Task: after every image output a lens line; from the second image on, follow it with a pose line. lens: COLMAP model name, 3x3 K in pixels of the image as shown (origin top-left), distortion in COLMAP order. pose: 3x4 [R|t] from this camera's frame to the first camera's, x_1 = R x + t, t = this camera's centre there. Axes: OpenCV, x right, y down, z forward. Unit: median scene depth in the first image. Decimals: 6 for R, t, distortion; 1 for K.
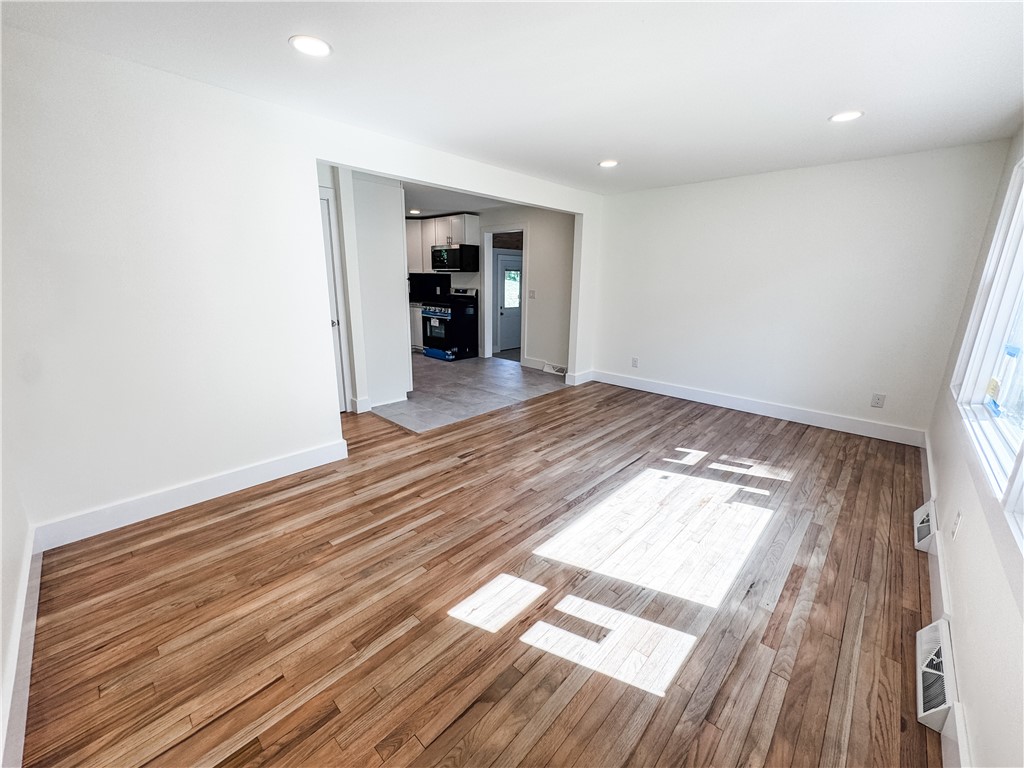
lens RADIAL K [[407.5, 0, 511.6], [0, 407.5, 384.6], [0, 0, 1]] dist [-0.003557, -0.000010]
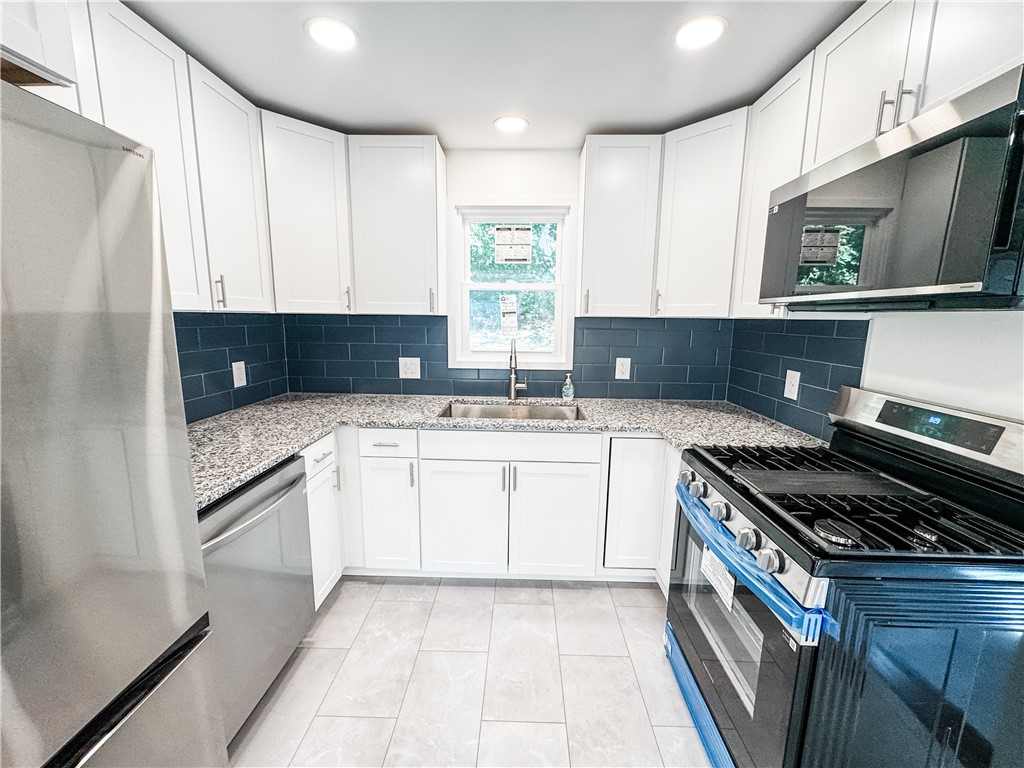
lens RADIAL K [[407.5, 0, 511.6], [0, 407.5, 384.6], [0, 0, 1]] dist [-0.003557, -0.000010]
pose [[0.662037, 0.113835, -0.740776, -0.273761], [-0.190405, 0.981515, -0.019336, -0.485694], [0.724881, 0.153848, 0.671474, 1.775071]]
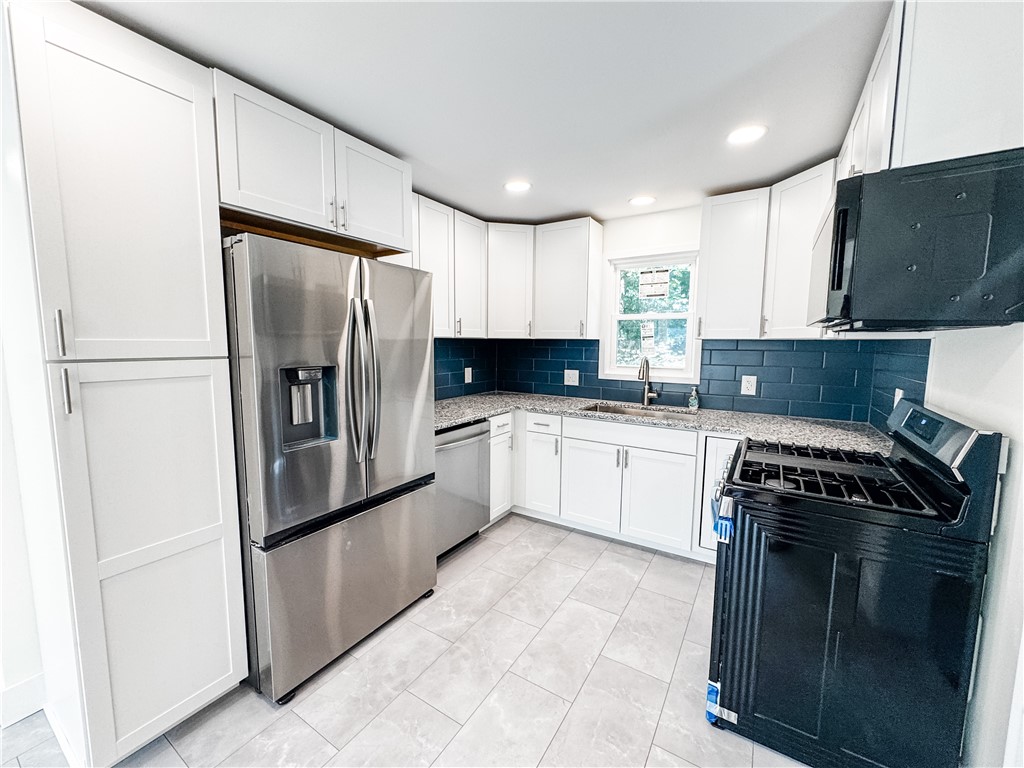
lens RADIAL K [[407.5, 0, 511.6], [0, 407.5, 384.6], [0, 0, 1]] dist [-0.003557, -0.000010]
pose [[0.187527, 0.088355, -0.978278, 0.065357], [-0.251974, 0.966947, 0.039031, -0.478386], [0.949391, 0.239181, 0.203592, 1.790511]]
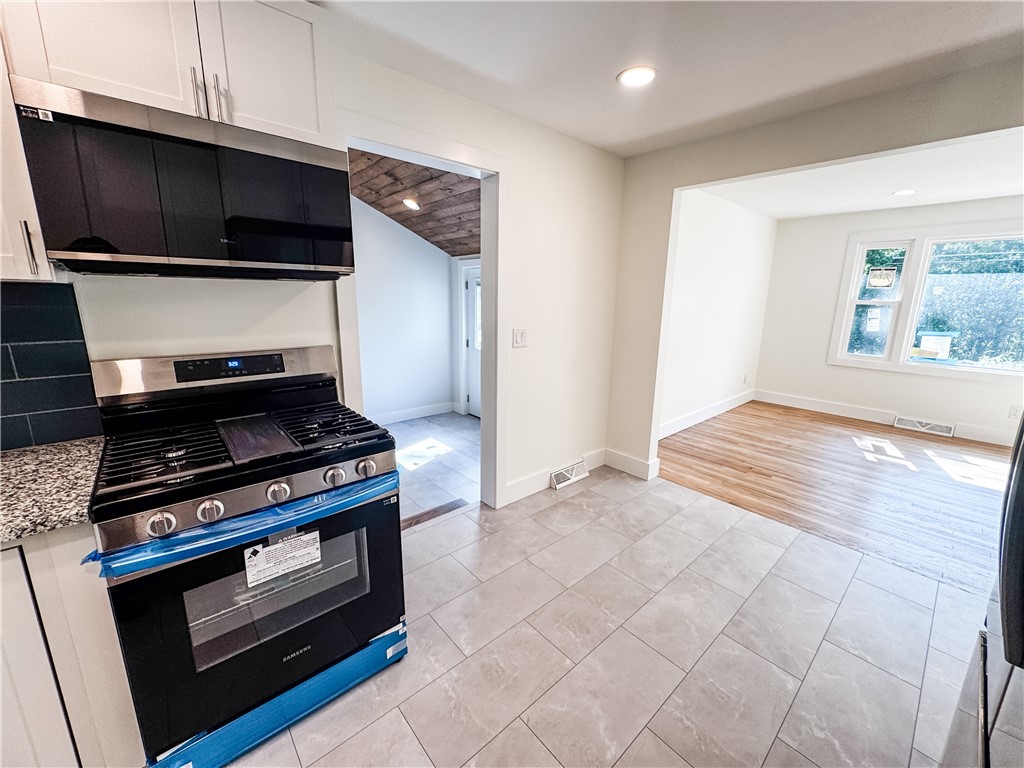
lens RADIAL K [[407.5, 0, 511.6], [0, 407.5, 384.6], [0, 0, 1]] dist [-0.003557, -0.000010]
pose [[0.095667, -0.226354, 0.969336, -0.752330], [0.241904, 0.949896, 0.197940, -0.528452], [-0.965573, 0.215549, 0.145629, 1.929515]]
